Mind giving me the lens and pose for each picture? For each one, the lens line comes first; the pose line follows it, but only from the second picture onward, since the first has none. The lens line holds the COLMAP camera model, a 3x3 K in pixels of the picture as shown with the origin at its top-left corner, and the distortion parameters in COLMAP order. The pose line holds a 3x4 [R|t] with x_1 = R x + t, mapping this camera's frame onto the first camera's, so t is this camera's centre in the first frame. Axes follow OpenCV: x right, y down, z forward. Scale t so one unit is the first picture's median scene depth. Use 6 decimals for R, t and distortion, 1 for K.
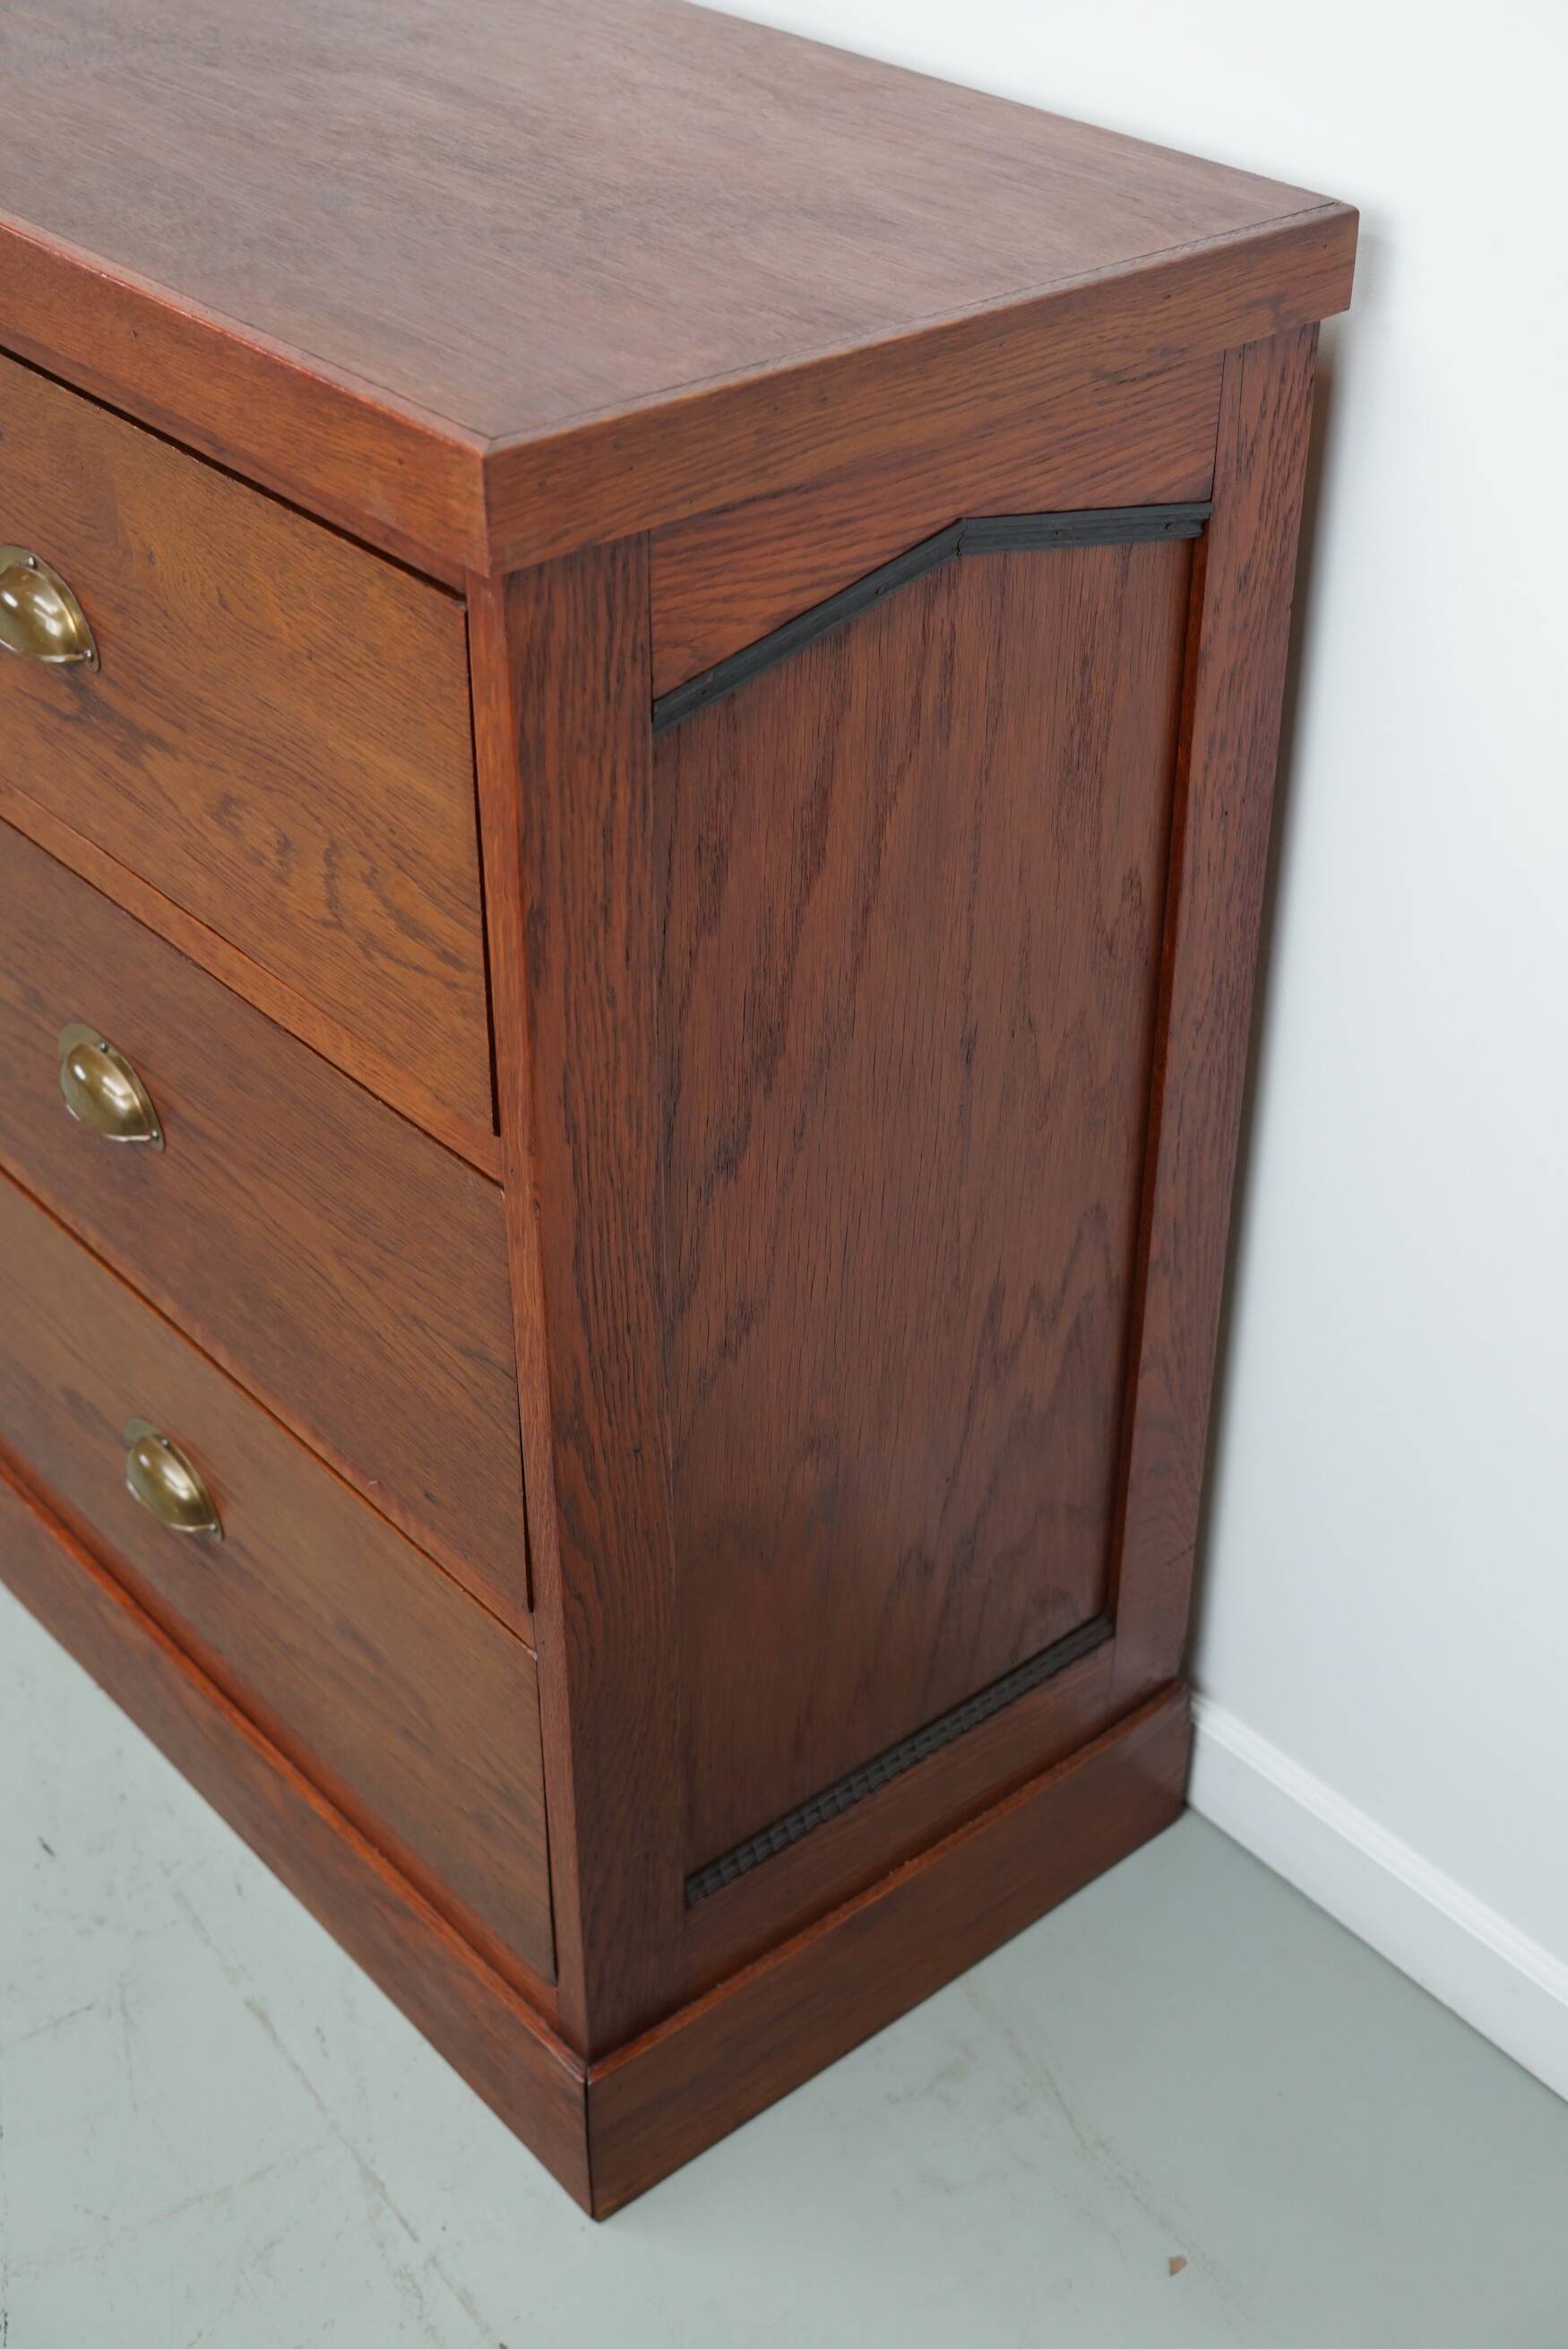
lens RADIAL K [[3015.2, 0, 767.9], [0, 3015.2, 1154.8], [0, 0, 1]] dist [-0.090401, 0.000000]
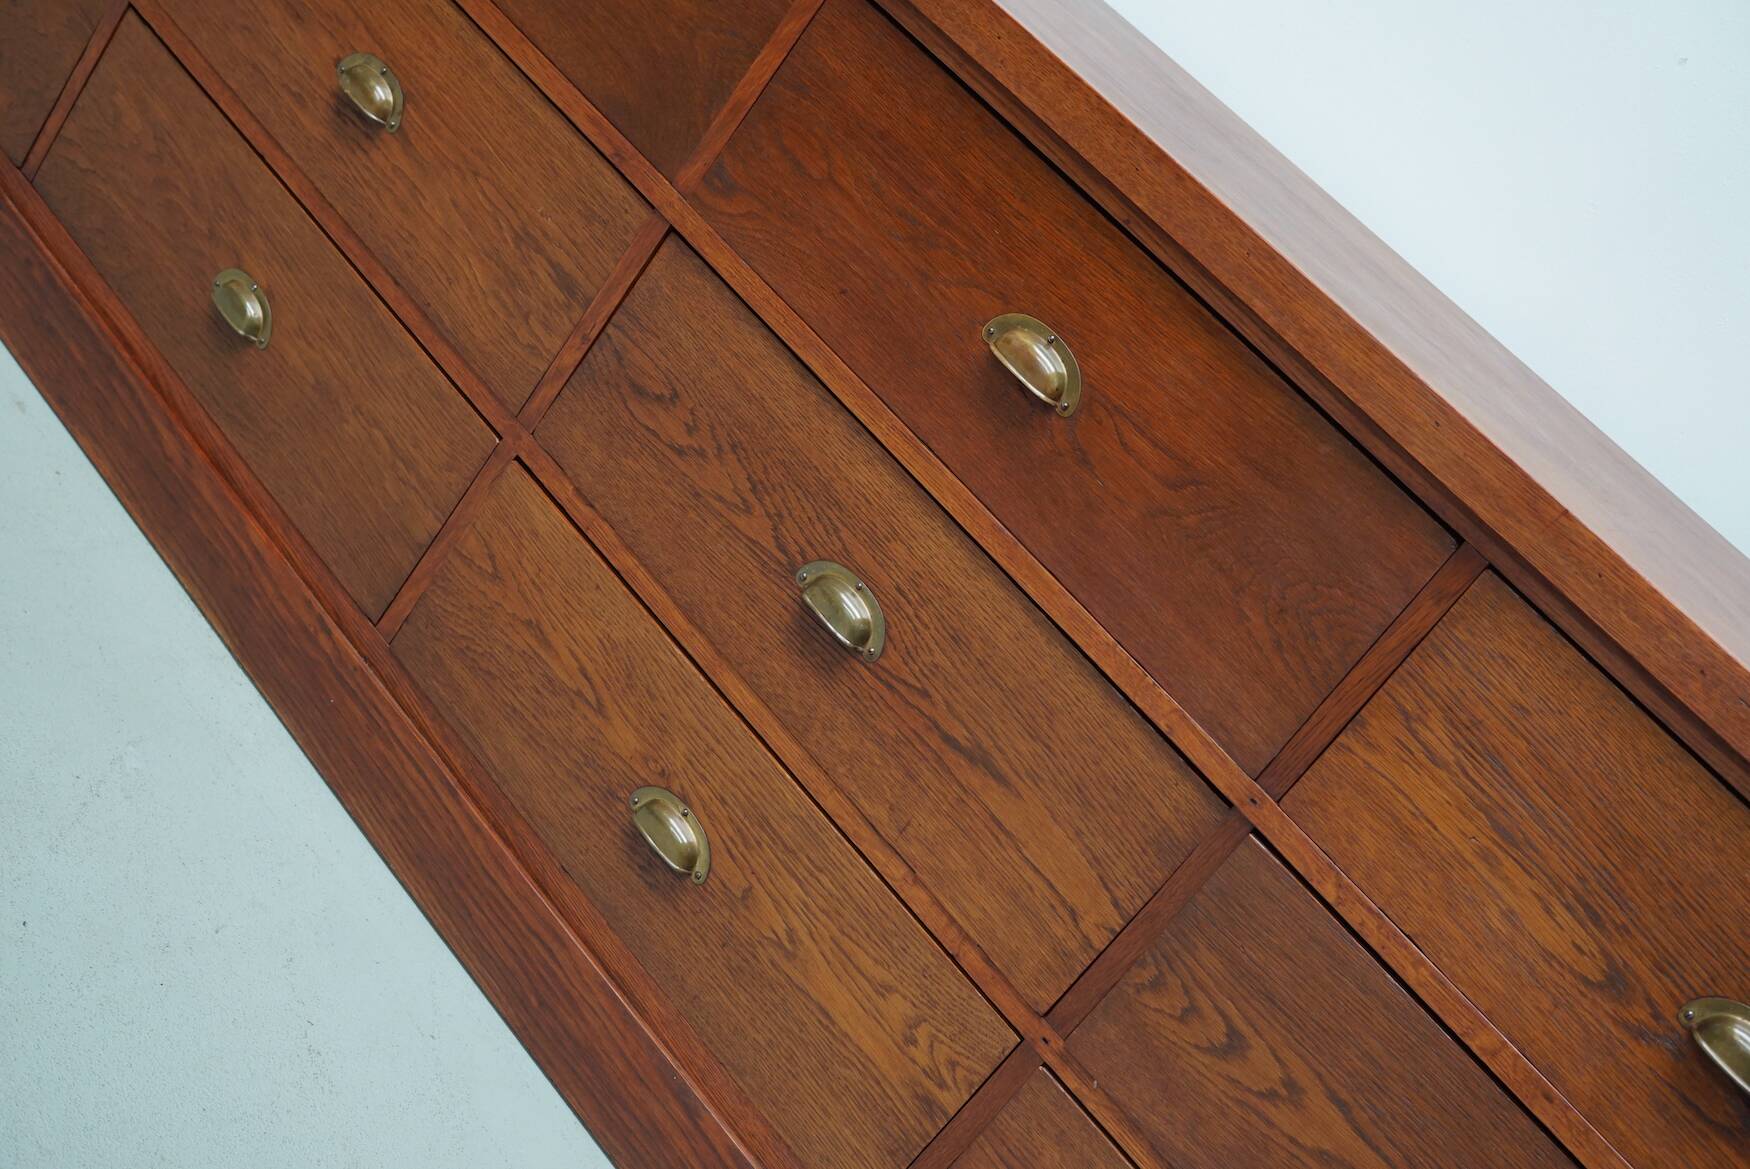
lens RADIAL K [[2246.6, 0, 887.0], [0, 2246.6, 587.7], [0, 0, 1]] dist [-0.090401, 0.000000]
pose [[0.808997, 0.428503, 0.402380, -1.139559], [-0.387738, 0.903502, -0.182600, -0.032216], [-0.441796, -0.008295, 0.897077, 0.236009]]
